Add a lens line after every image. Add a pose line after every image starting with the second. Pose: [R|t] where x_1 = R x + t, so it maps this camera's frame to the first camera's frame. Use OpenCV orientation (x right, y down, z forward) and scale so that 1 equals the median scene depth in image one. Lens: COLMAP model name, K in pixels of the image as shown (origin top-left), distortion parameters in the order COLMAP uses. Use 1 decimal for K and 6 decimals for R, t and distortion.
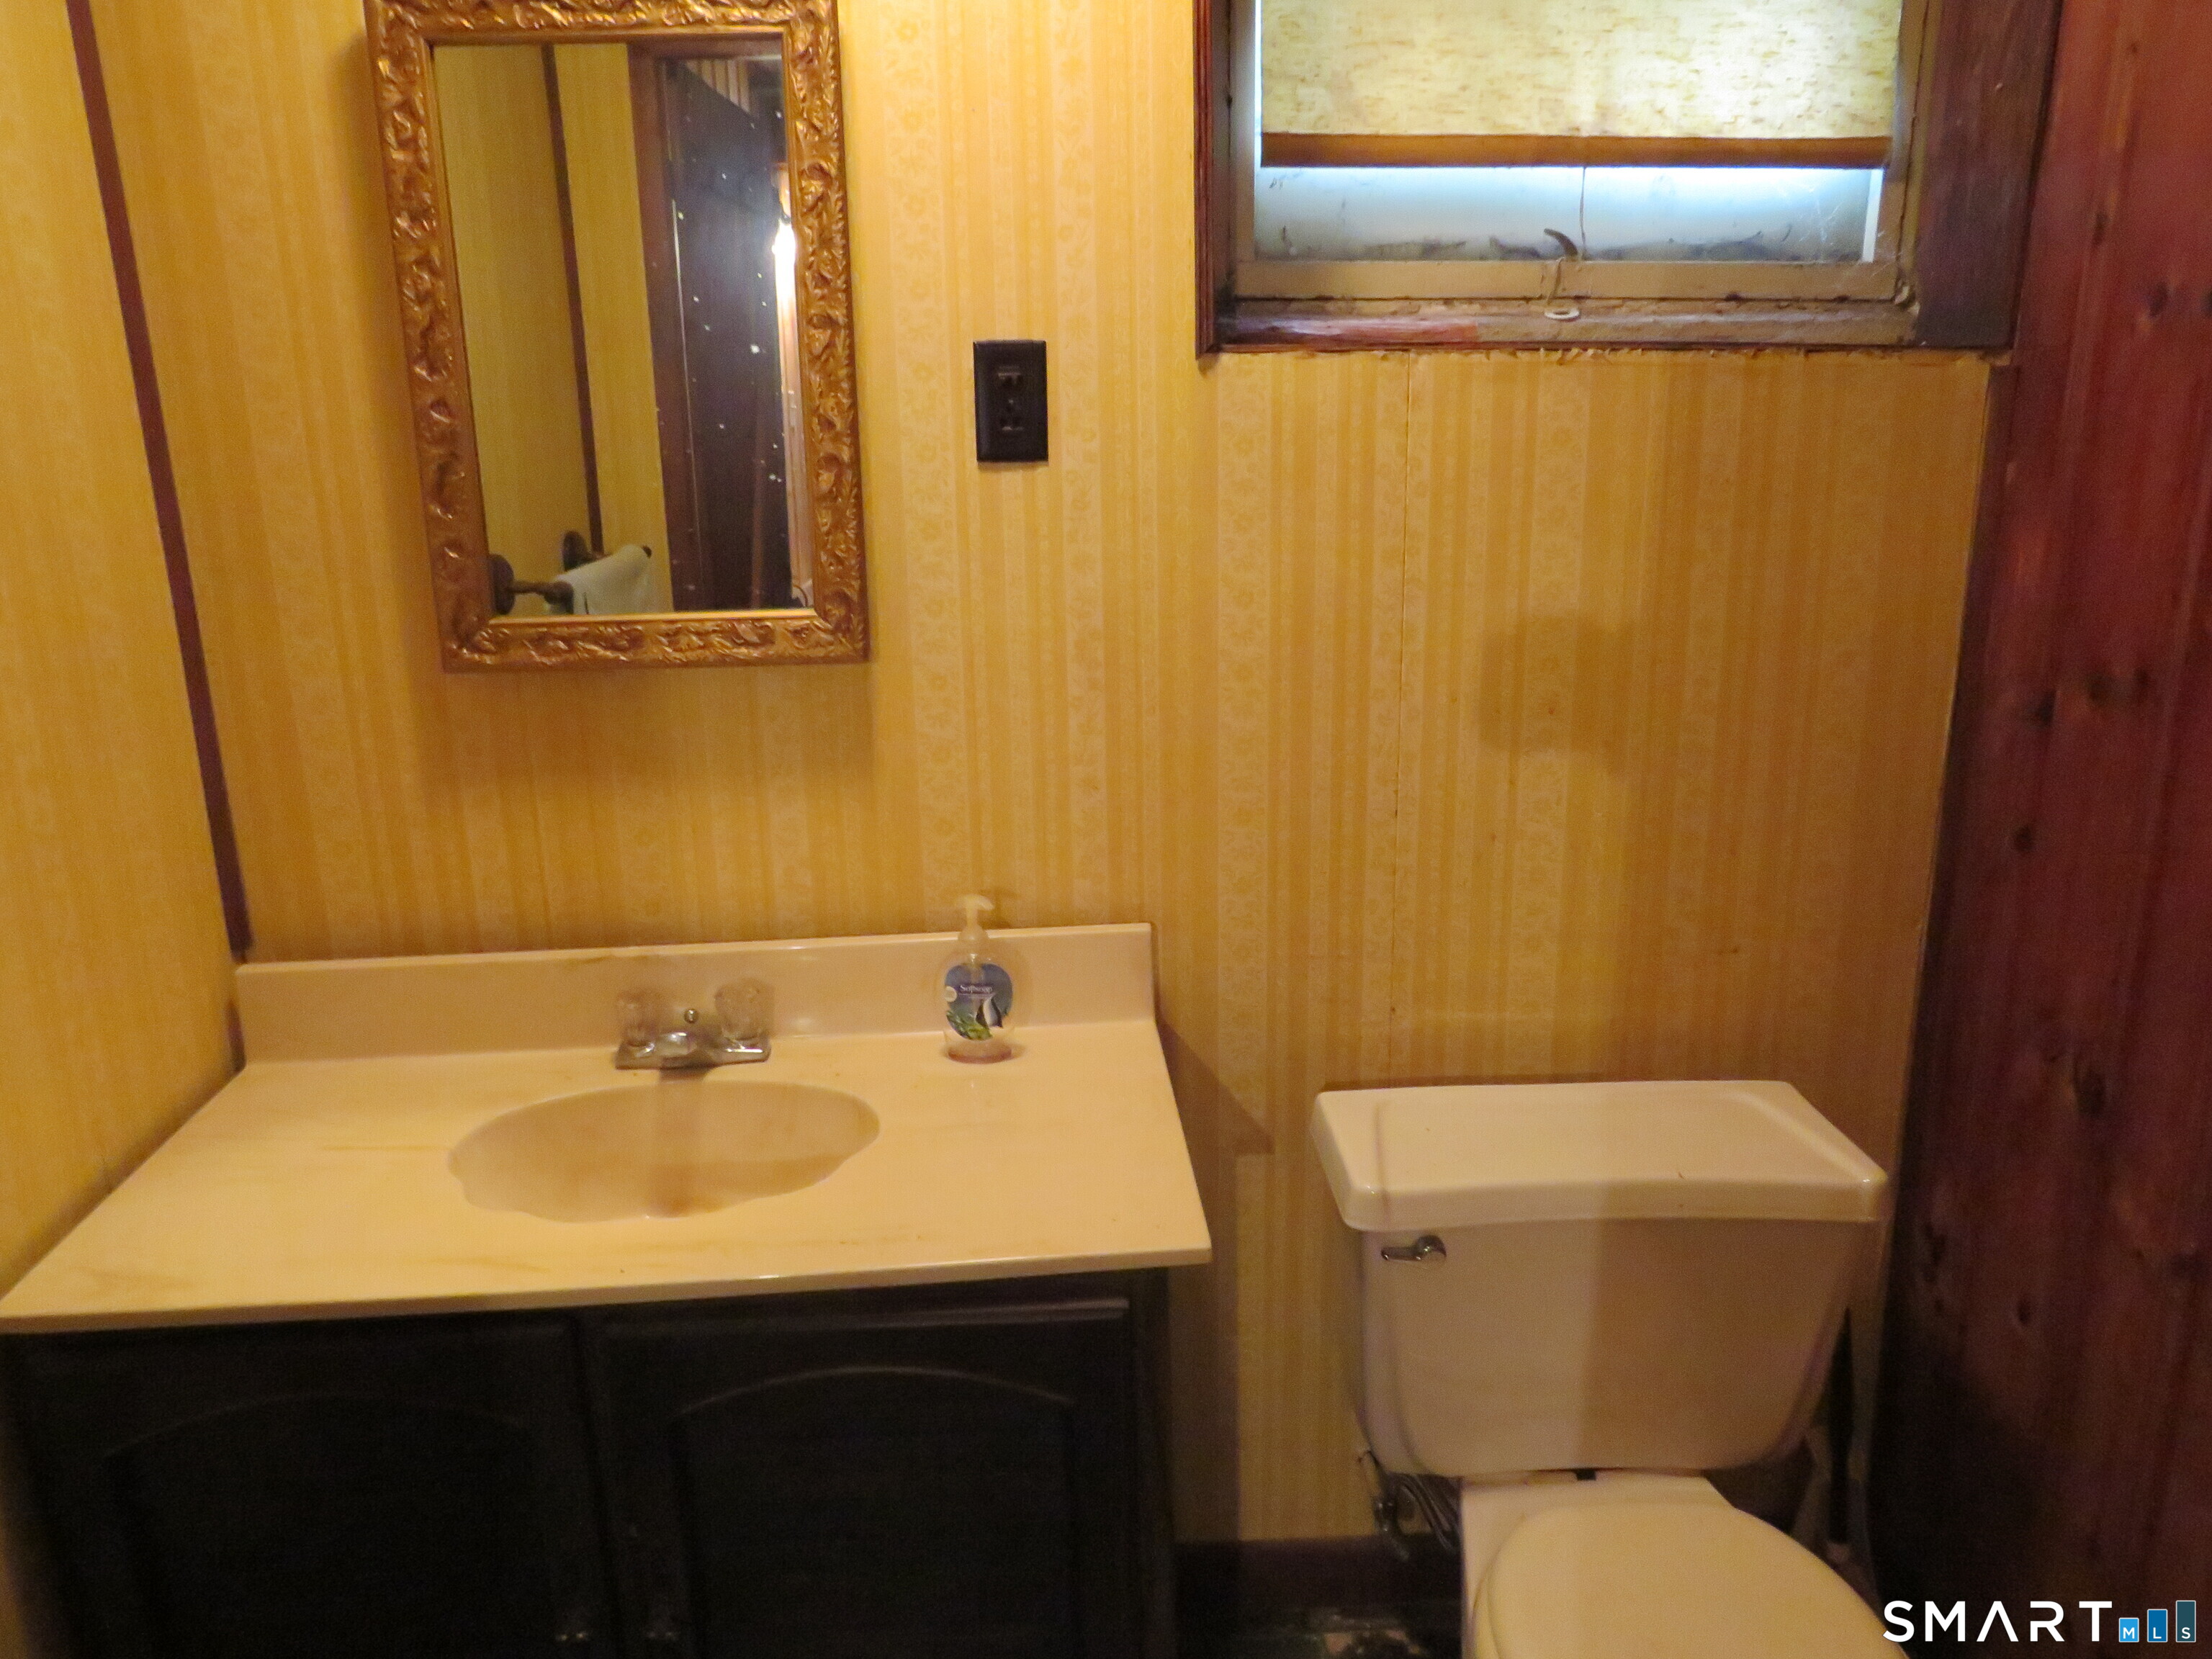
lens RADIAL K [[1596.1, 0, 1108.3], [0, 1596.1, 836.1], [0, 0, 1]] dist [-0.038259, 0.016665]
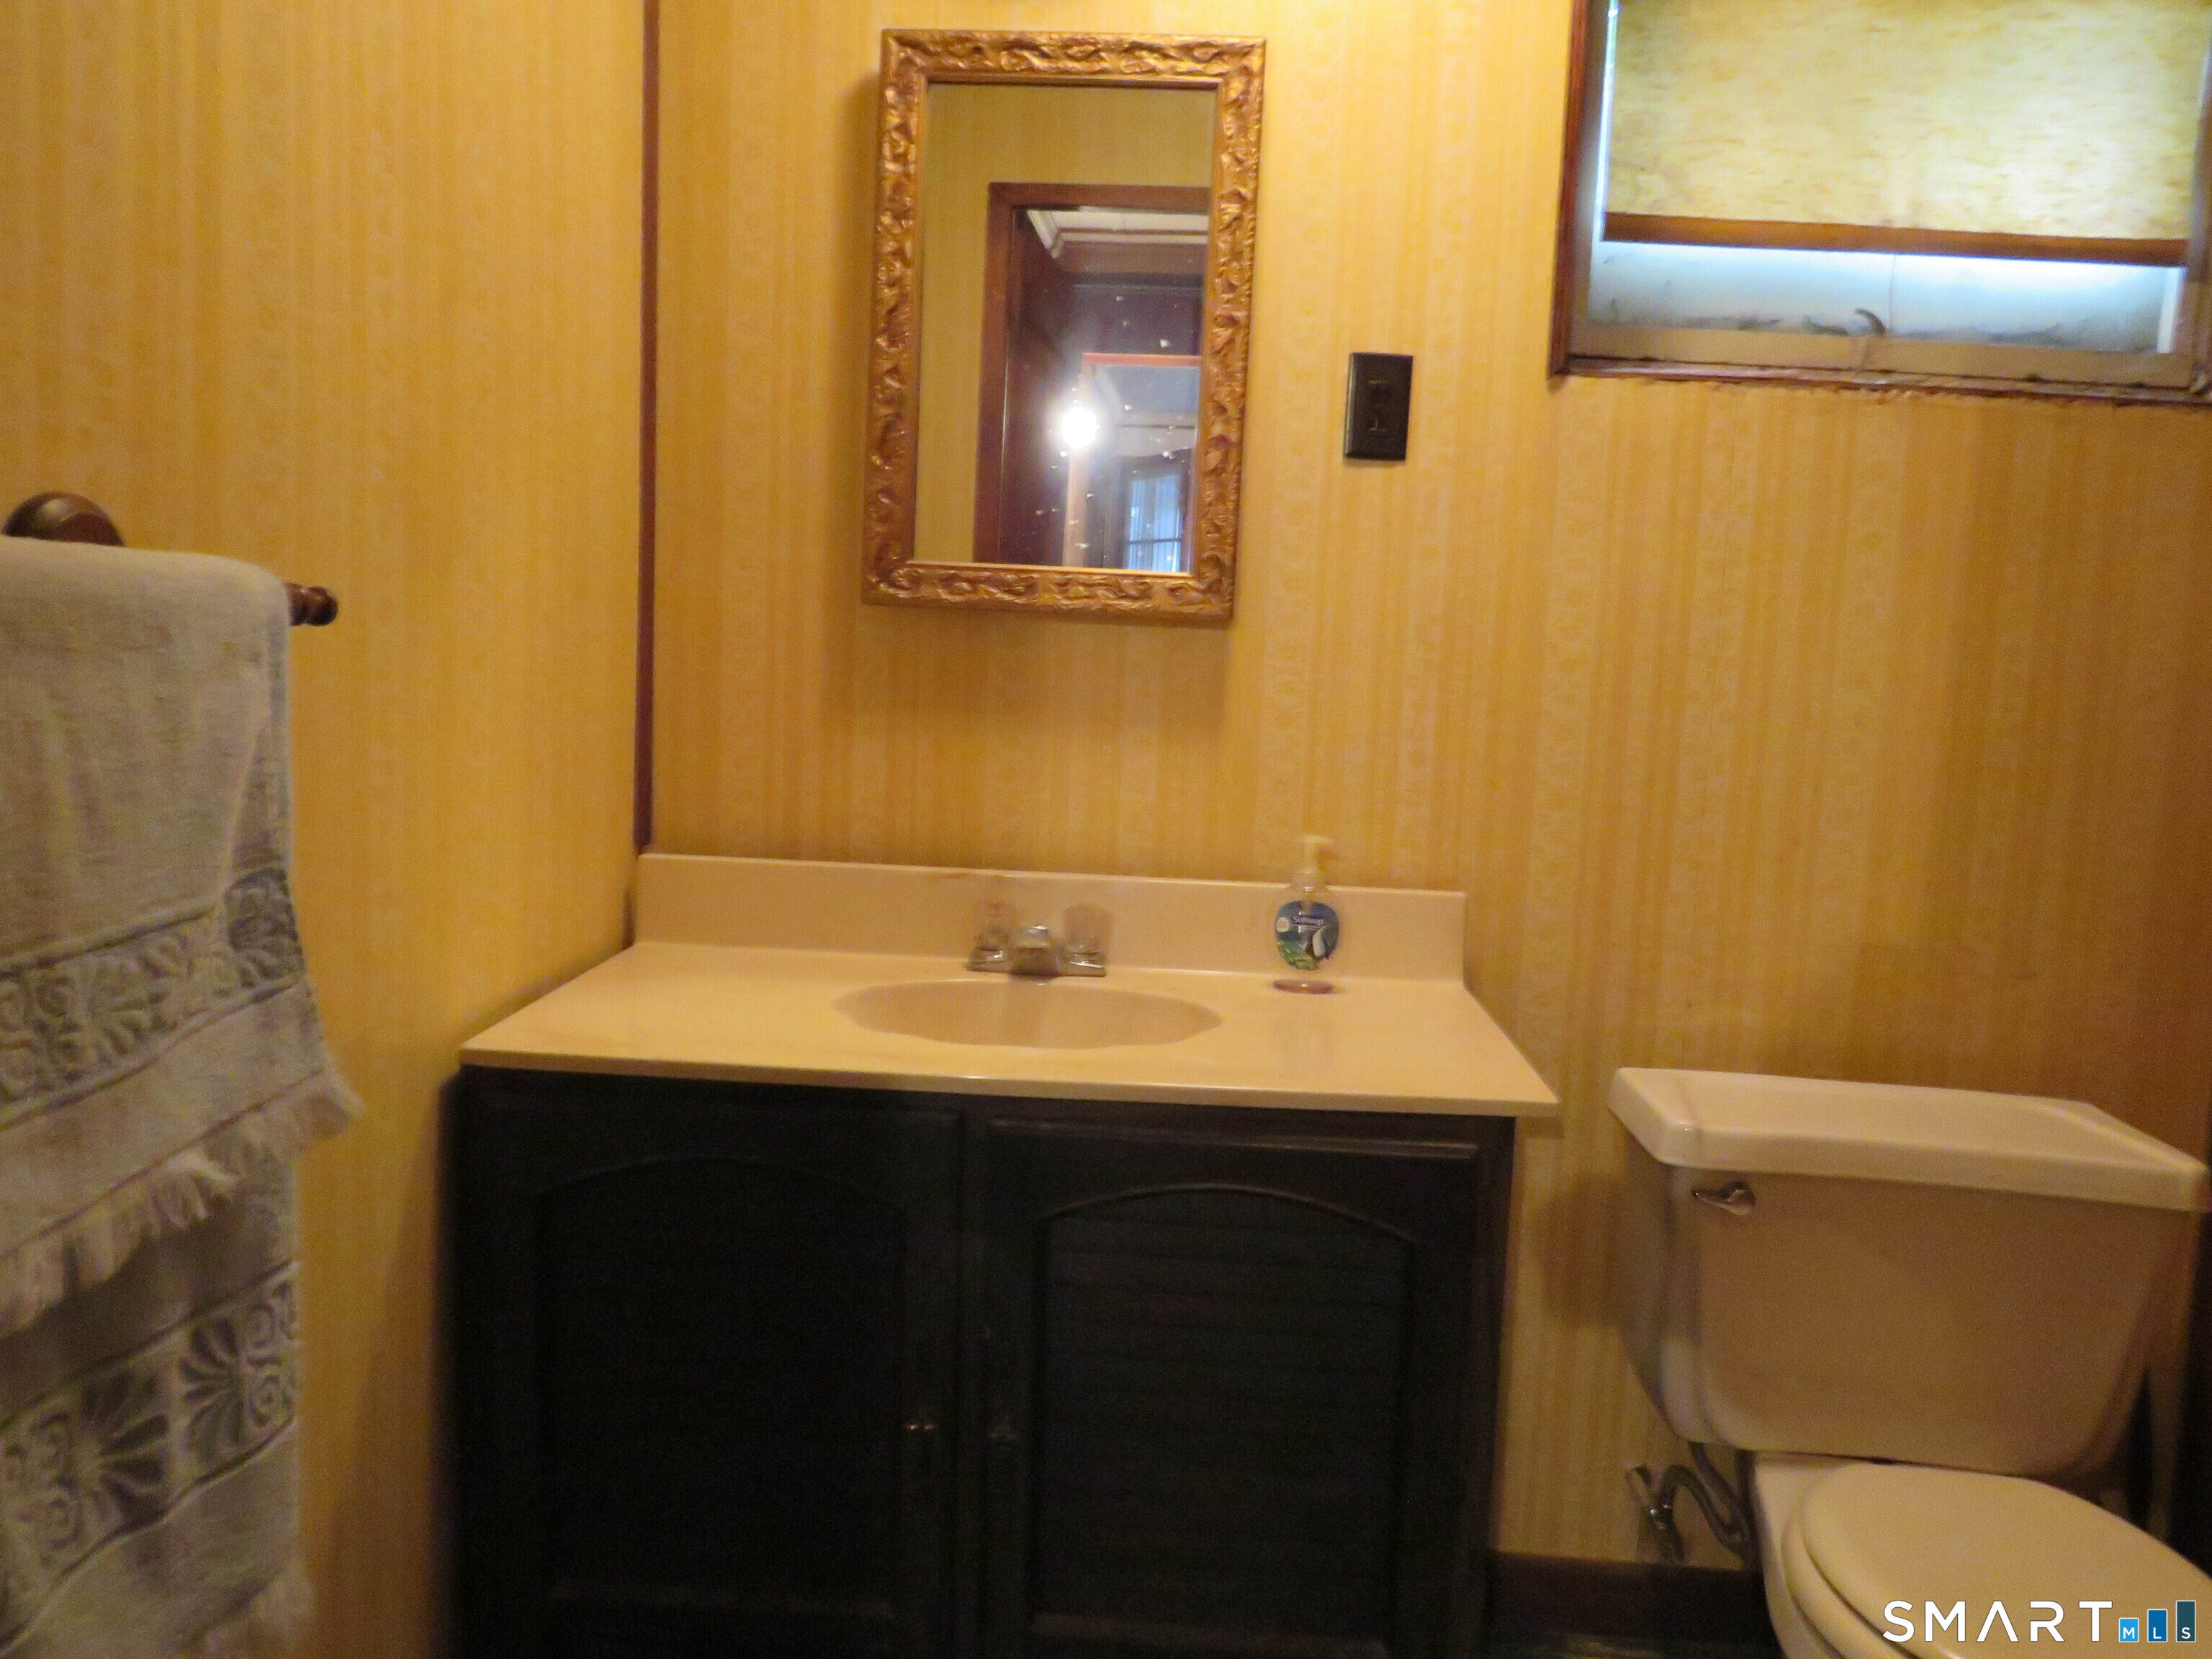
lens RADIAL K [[1596.1, 0, 1106.0], [0, 1596.1, 830.6], [0, 0, 1]] dist [-0.038259, 0.016665]
pose [[0.991017, 0.076976, -0.109357, -0.103334], [-0.093251, 0.983895, -0.152496, 0.209099], [0.095858, 0.161324, 0.982235, -0.079740]]
